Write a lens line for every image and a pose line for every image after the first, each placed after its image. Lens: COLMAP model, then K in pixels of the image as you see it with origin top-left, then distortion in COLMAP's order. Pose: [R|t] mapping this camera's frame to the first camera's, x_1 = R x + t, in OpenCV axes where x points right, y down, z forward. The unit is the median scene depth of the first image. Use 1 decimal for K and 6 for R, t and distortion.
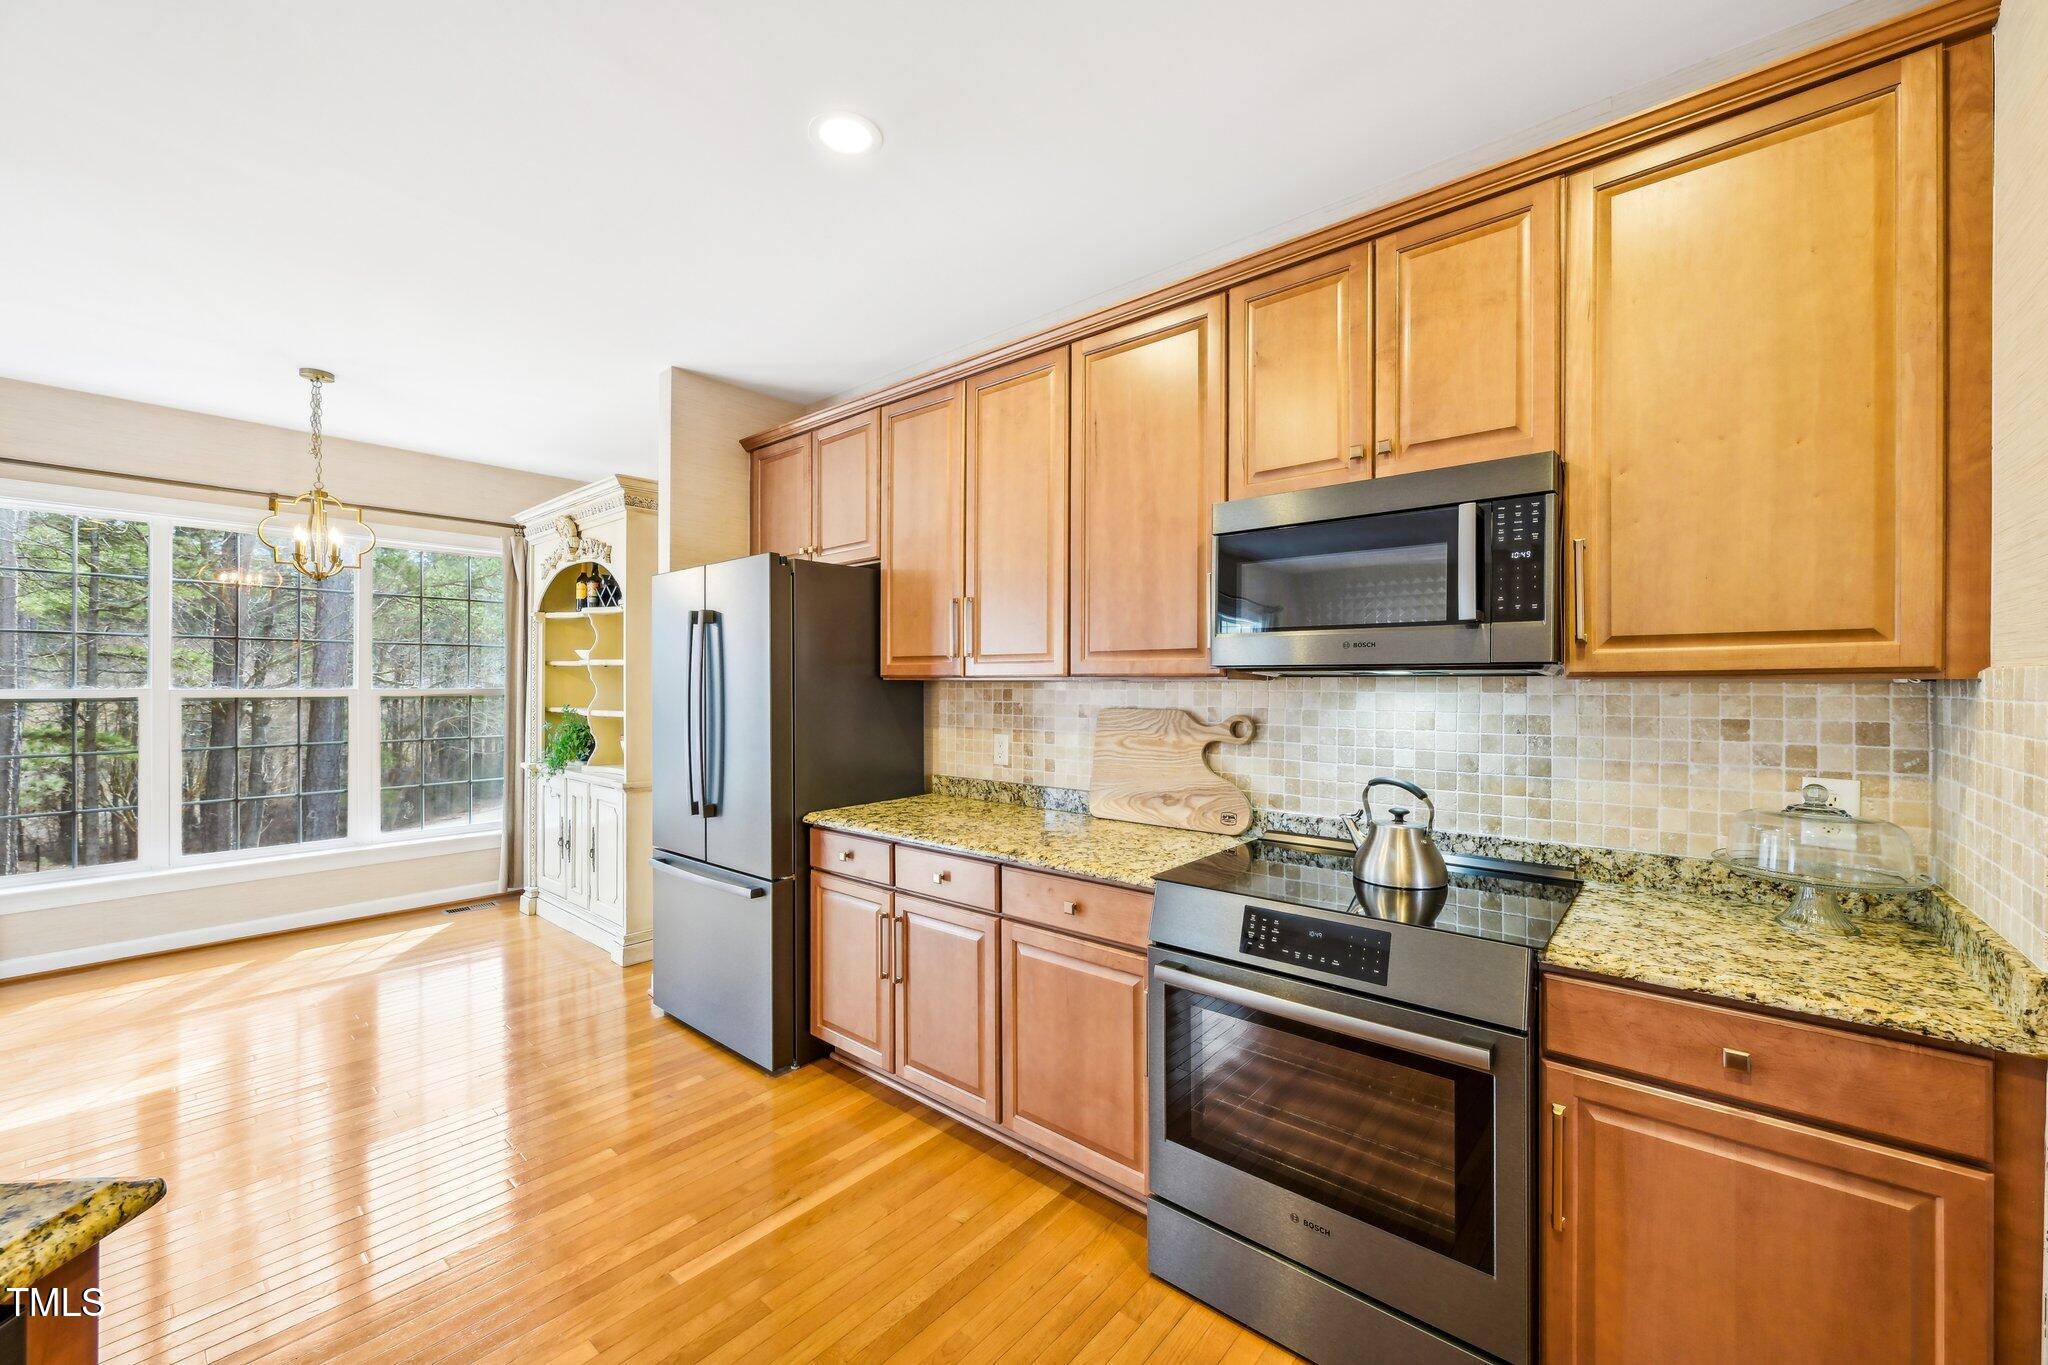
lens RADIAL K [[797.6, 0, 1028.8], [0, 797.6, 678.4], [0, 0, 1]] dist [-0.004930, 0.000611]
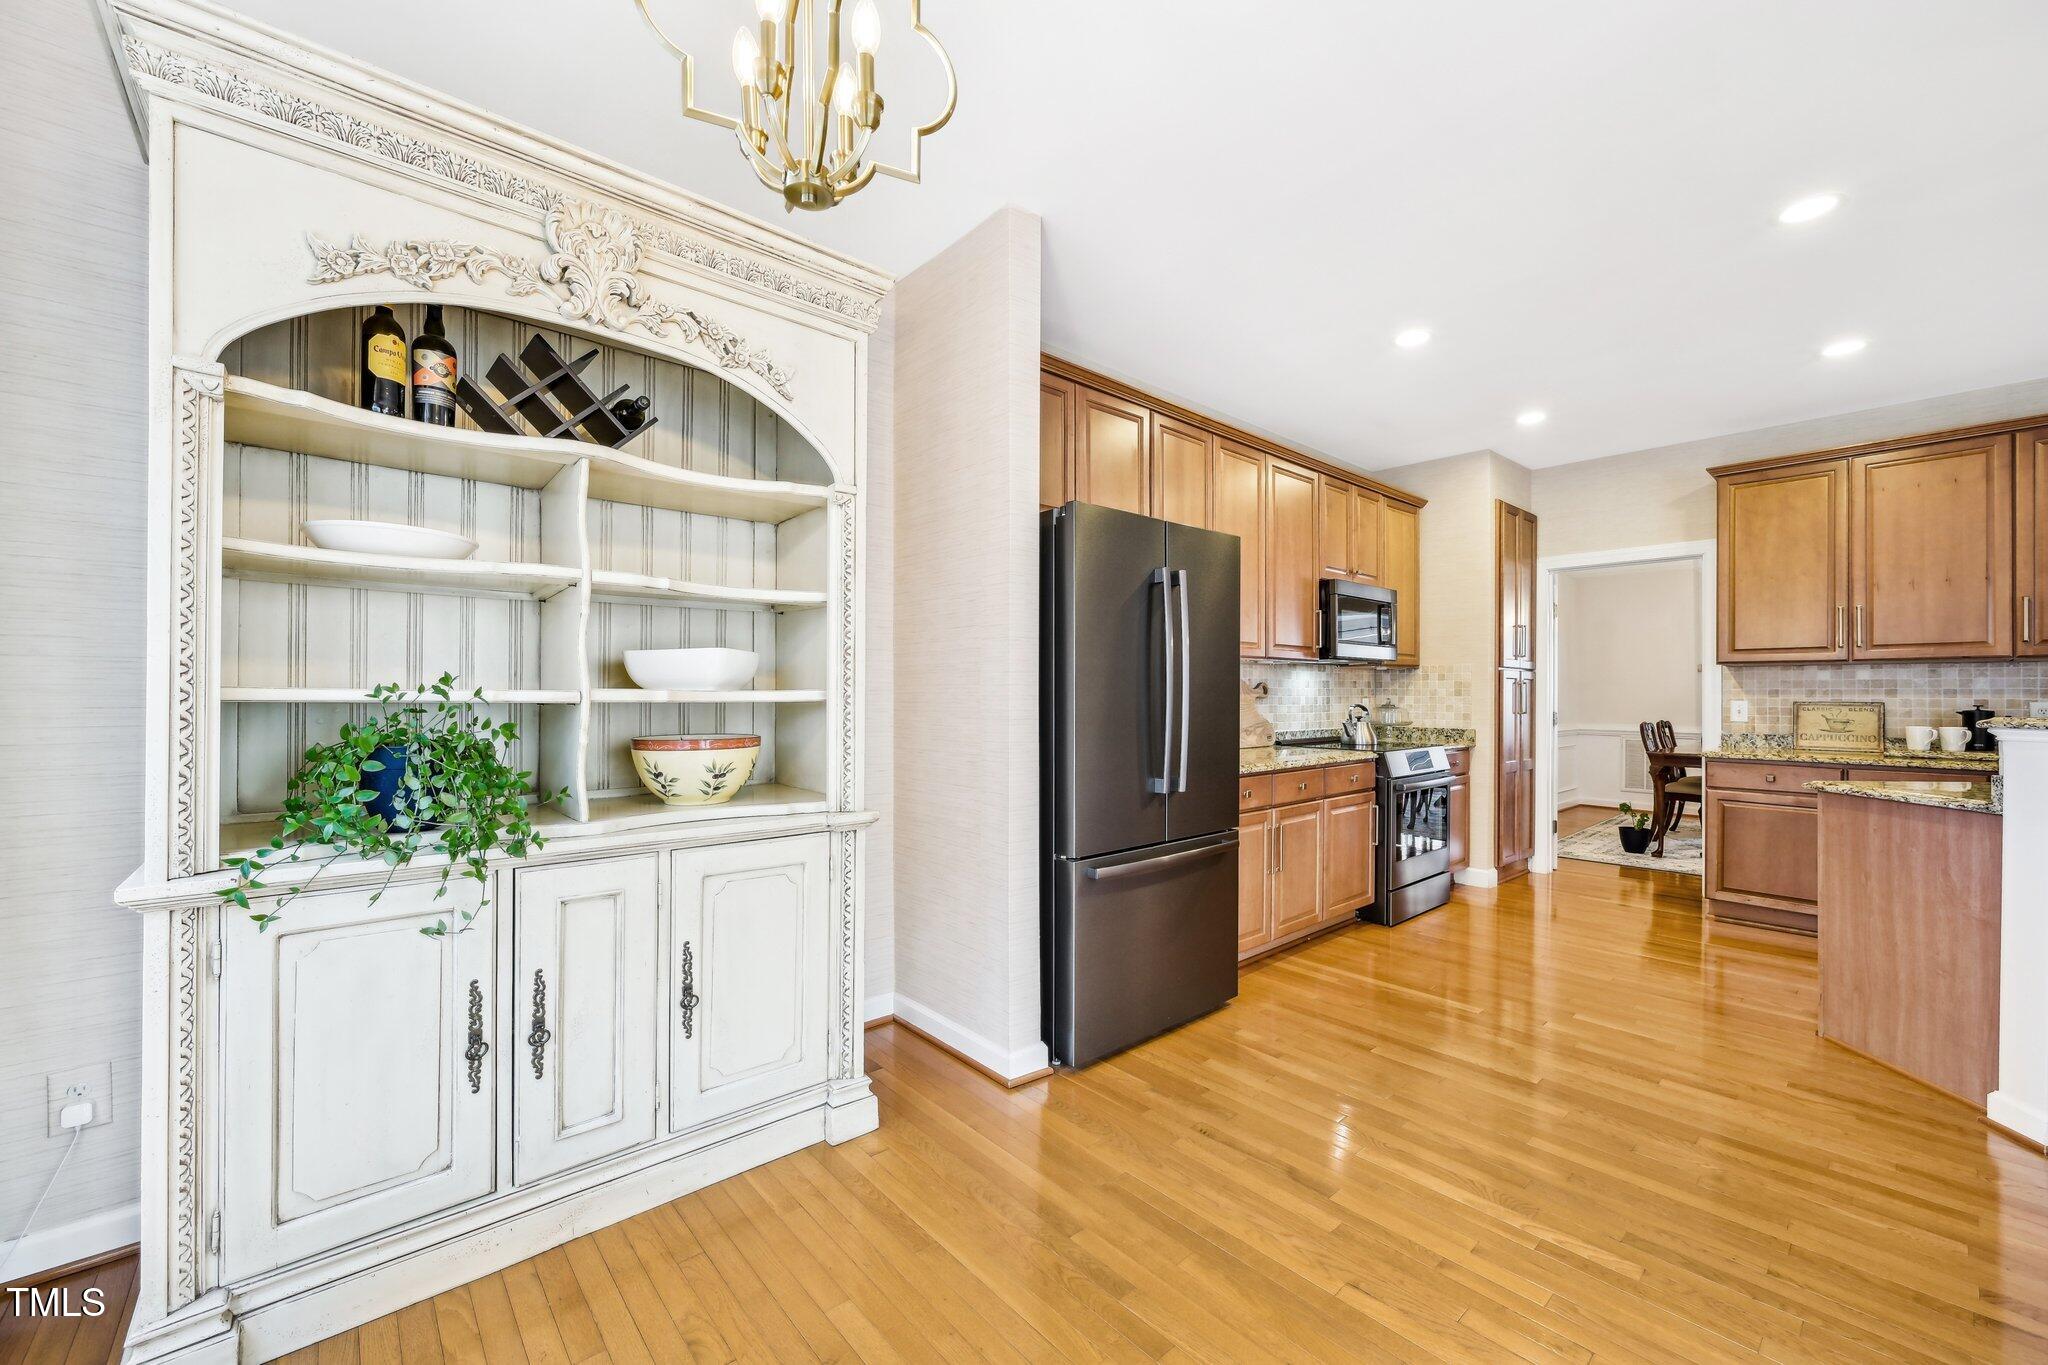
lens RADIAL K [[797.6, 0, 1028.2], [0, 797.6, 692.2], [0, 0, 1]] dist [-0.004930, 0.000611]
pose [[0.145422, -0.000750, 0.989369, -1.554409], [-0.007186, 0.999973, 0.001814, 0.064742], [-0.989344, -0.007373, 0.145412, 1.183843]]
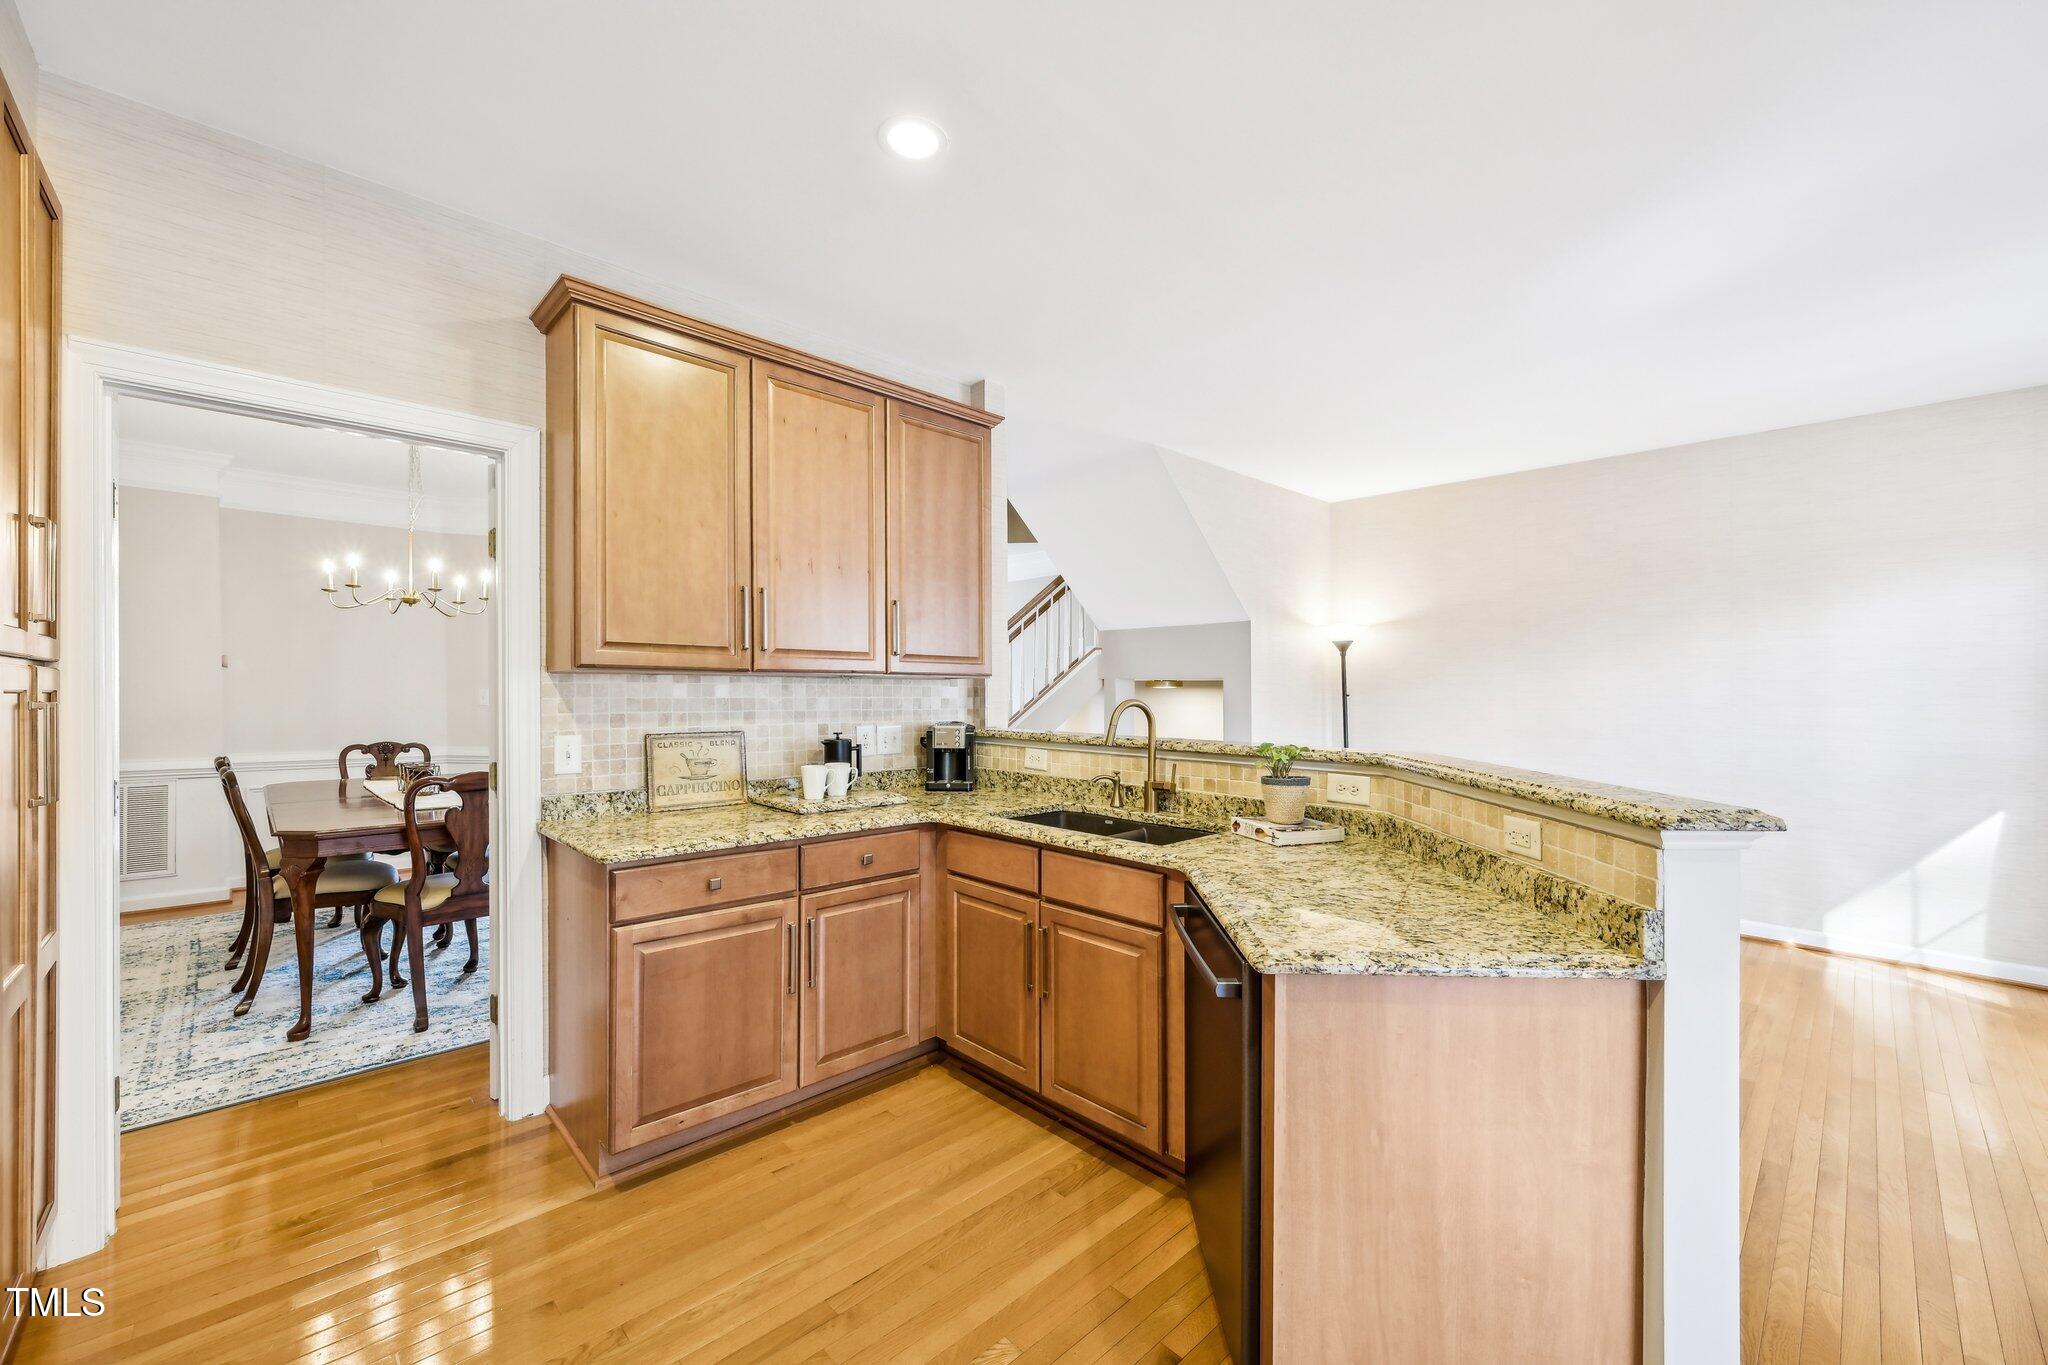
lens RADIAL K [[797.6, 0, 1029.2], [0, 797.6, 691.7], [0, 0, 1]] dist [-0.004930, 0.000611]
pose [[-0.996004, -0.009173, 0.088836, -0.220566], [-0.009520, 0.999949, -0.003477, 0.020686], [-0.088799, -0.004309, -0.996040, 0.791768]]
